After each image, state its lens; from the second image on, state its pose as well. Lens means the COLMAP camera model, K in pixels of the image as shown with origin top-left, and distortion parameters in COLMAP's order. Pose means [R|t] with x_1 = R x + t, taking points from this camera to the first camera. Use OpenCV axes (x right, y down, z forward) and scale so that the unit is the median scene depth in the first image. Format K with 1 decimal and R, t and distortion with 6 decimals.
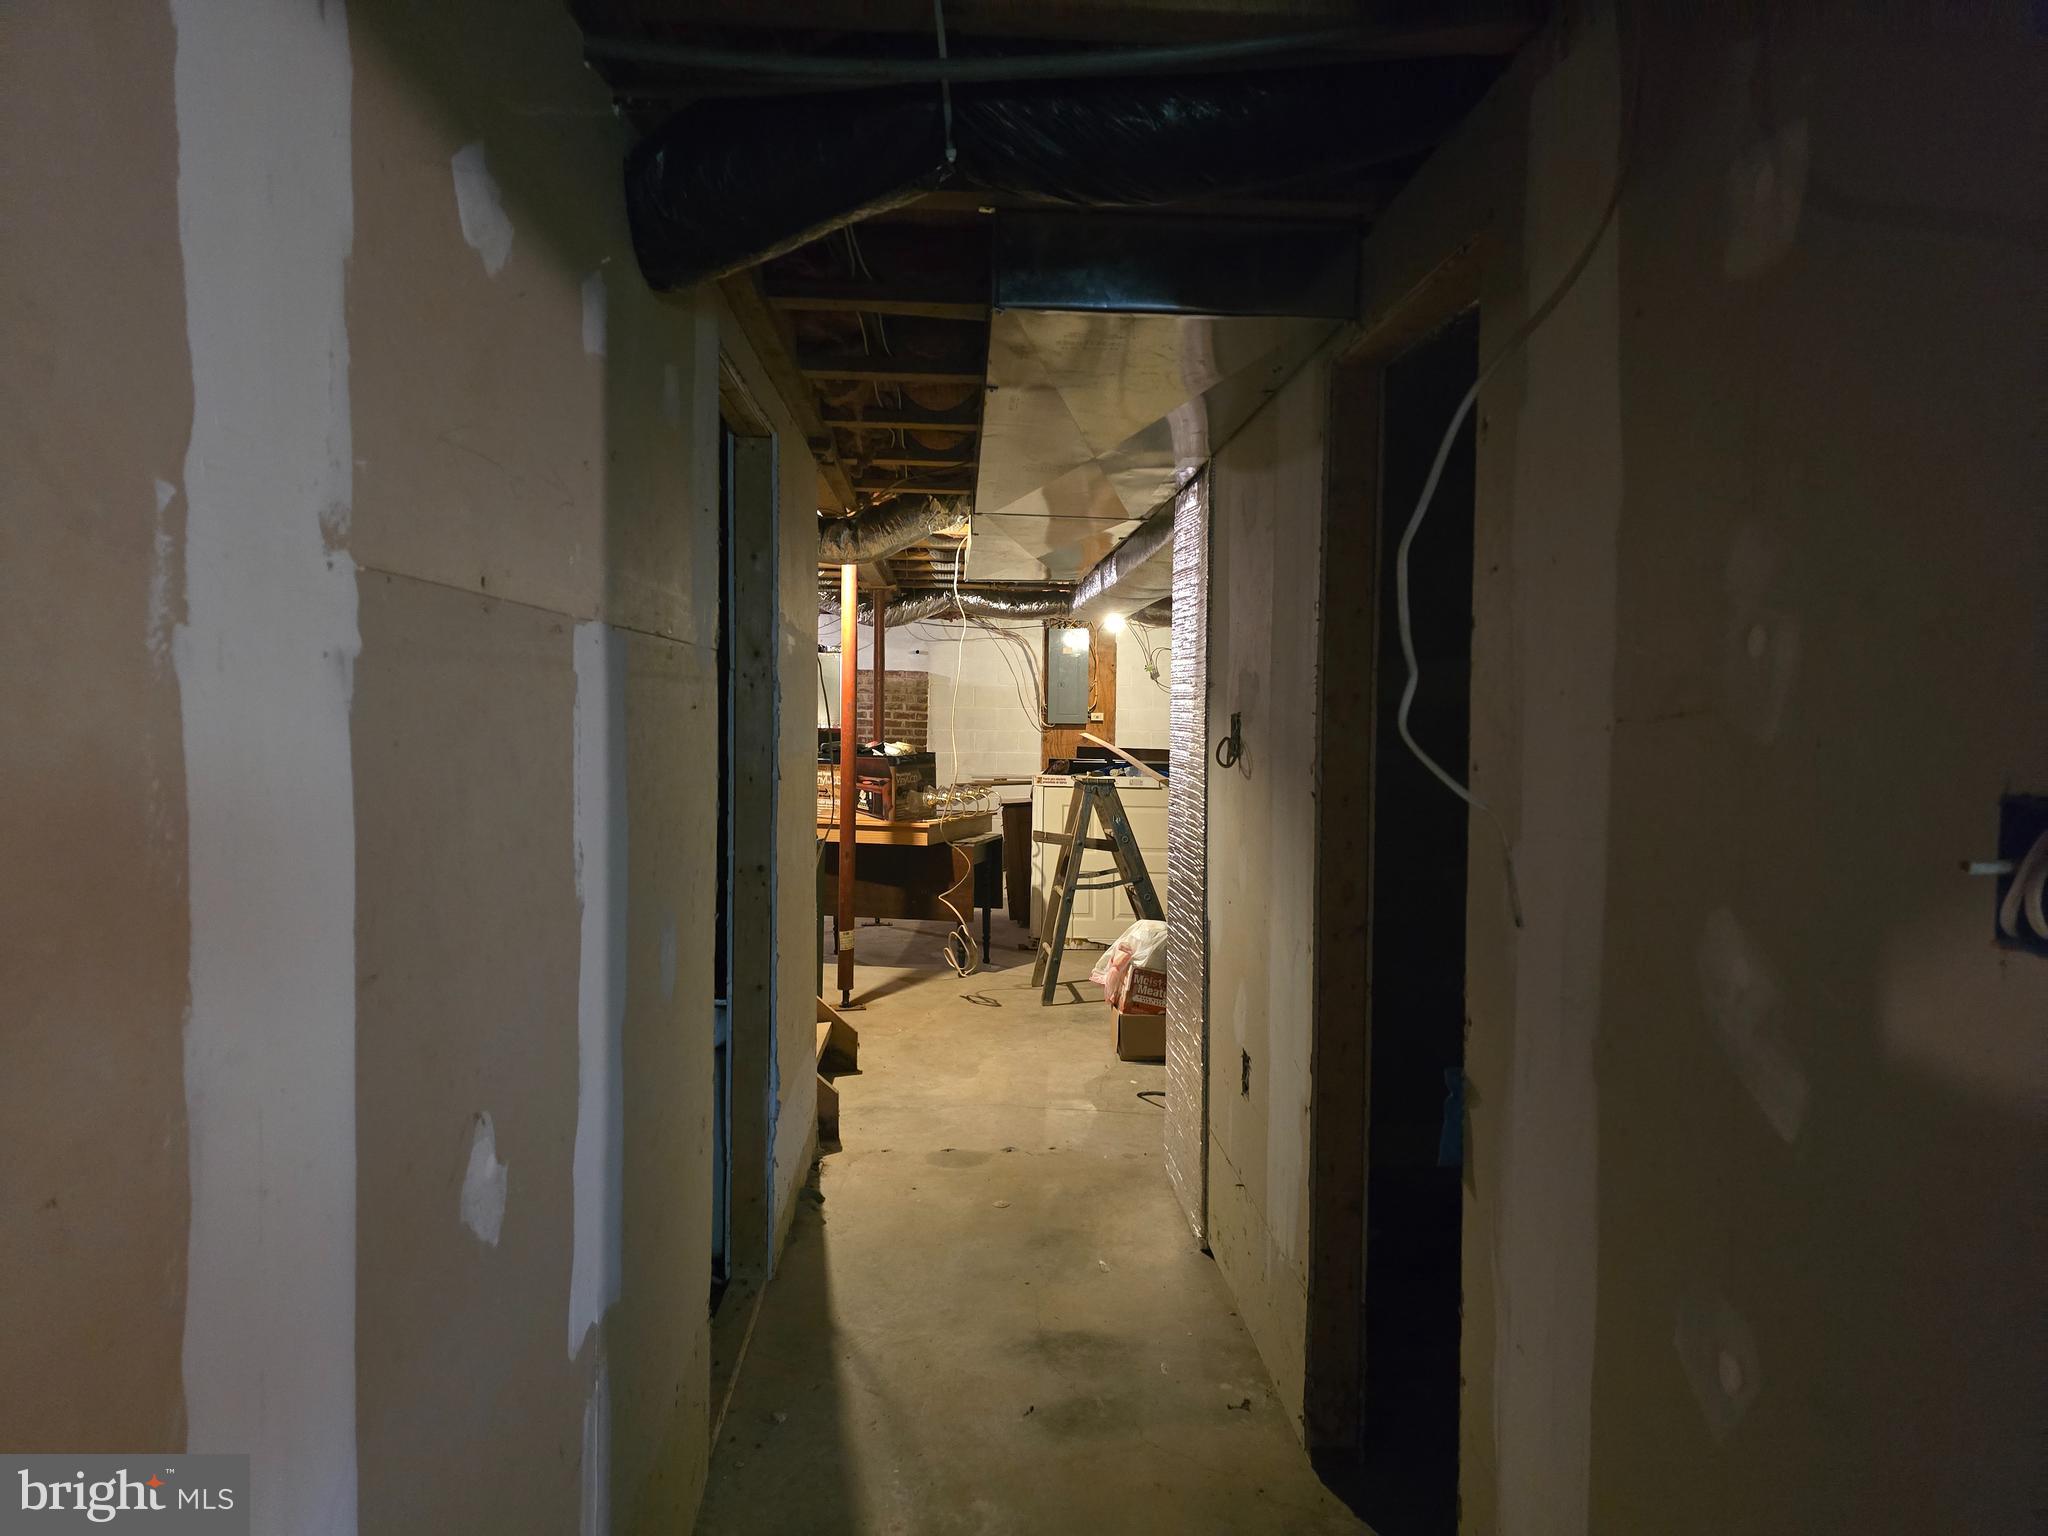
lens RADIAL K [[1389.3, 0, 1024.0], [0, 1389.3, 768.0], [0, 0, 1]] dist [0.062405, -0.050715]
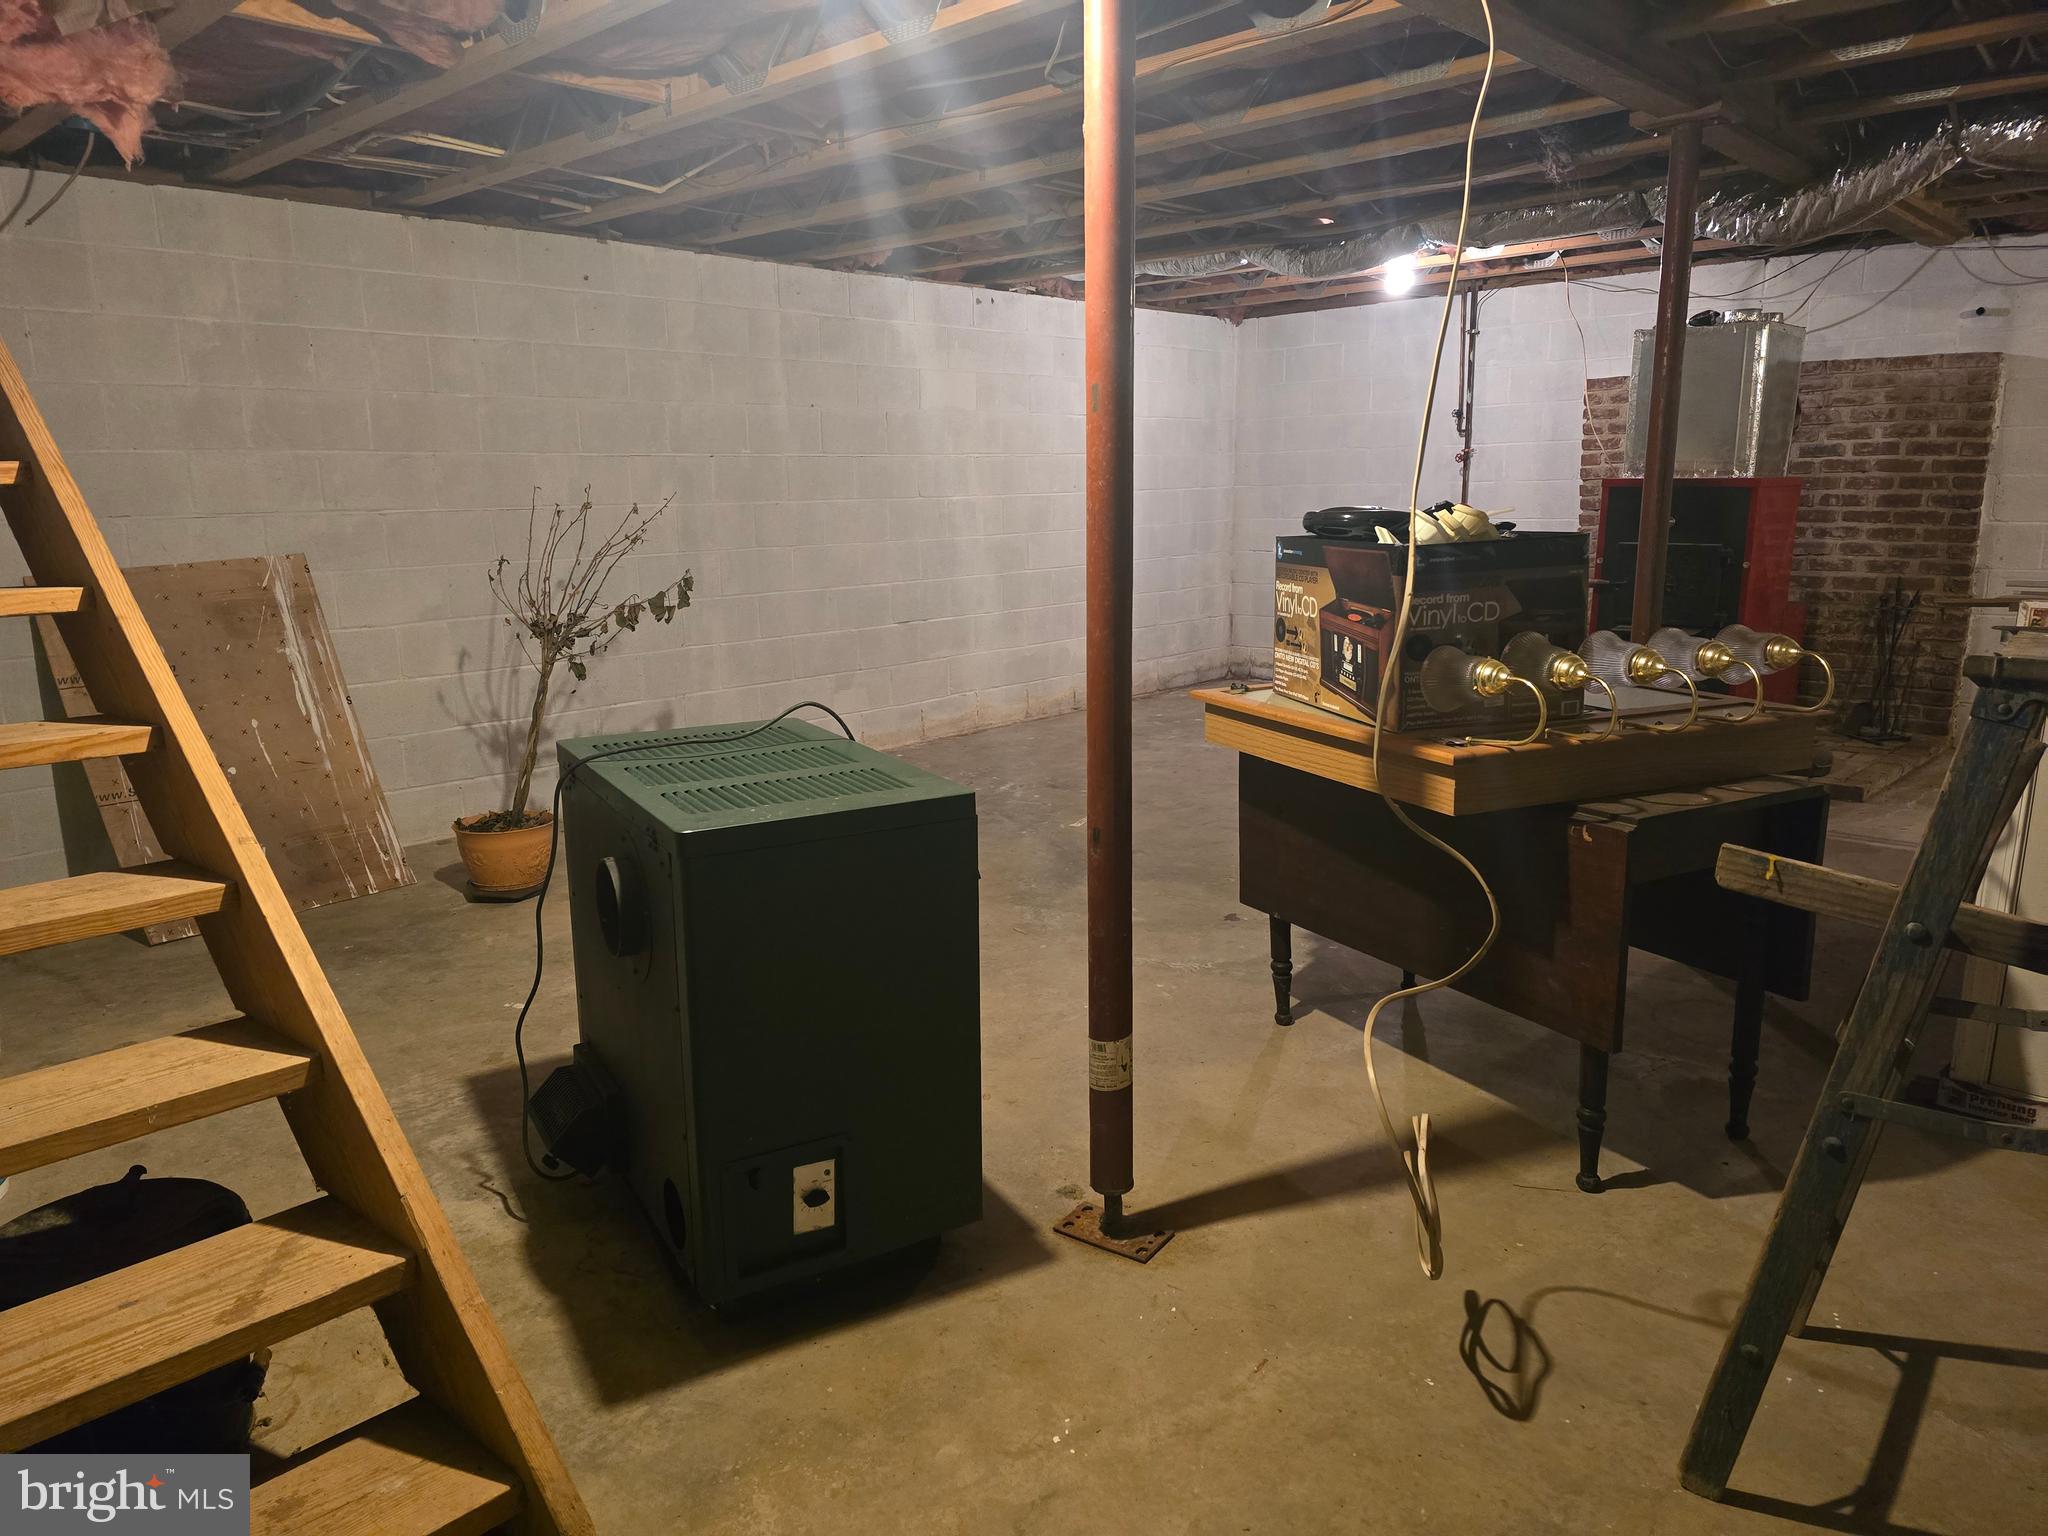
lens RADIAL K [[1389.3, 0, 1024.0], [0, 1389.3, 768.0], [0, 0, 1]] dist [0.062405, -0.050715]
pose [[0.698531, 0.125461, -0.704495, 0.070083], [-0.008147, 0.985841, 0.167487, -0.008729], [0.715533, -0.111255, 0.689663, 0.501192]]
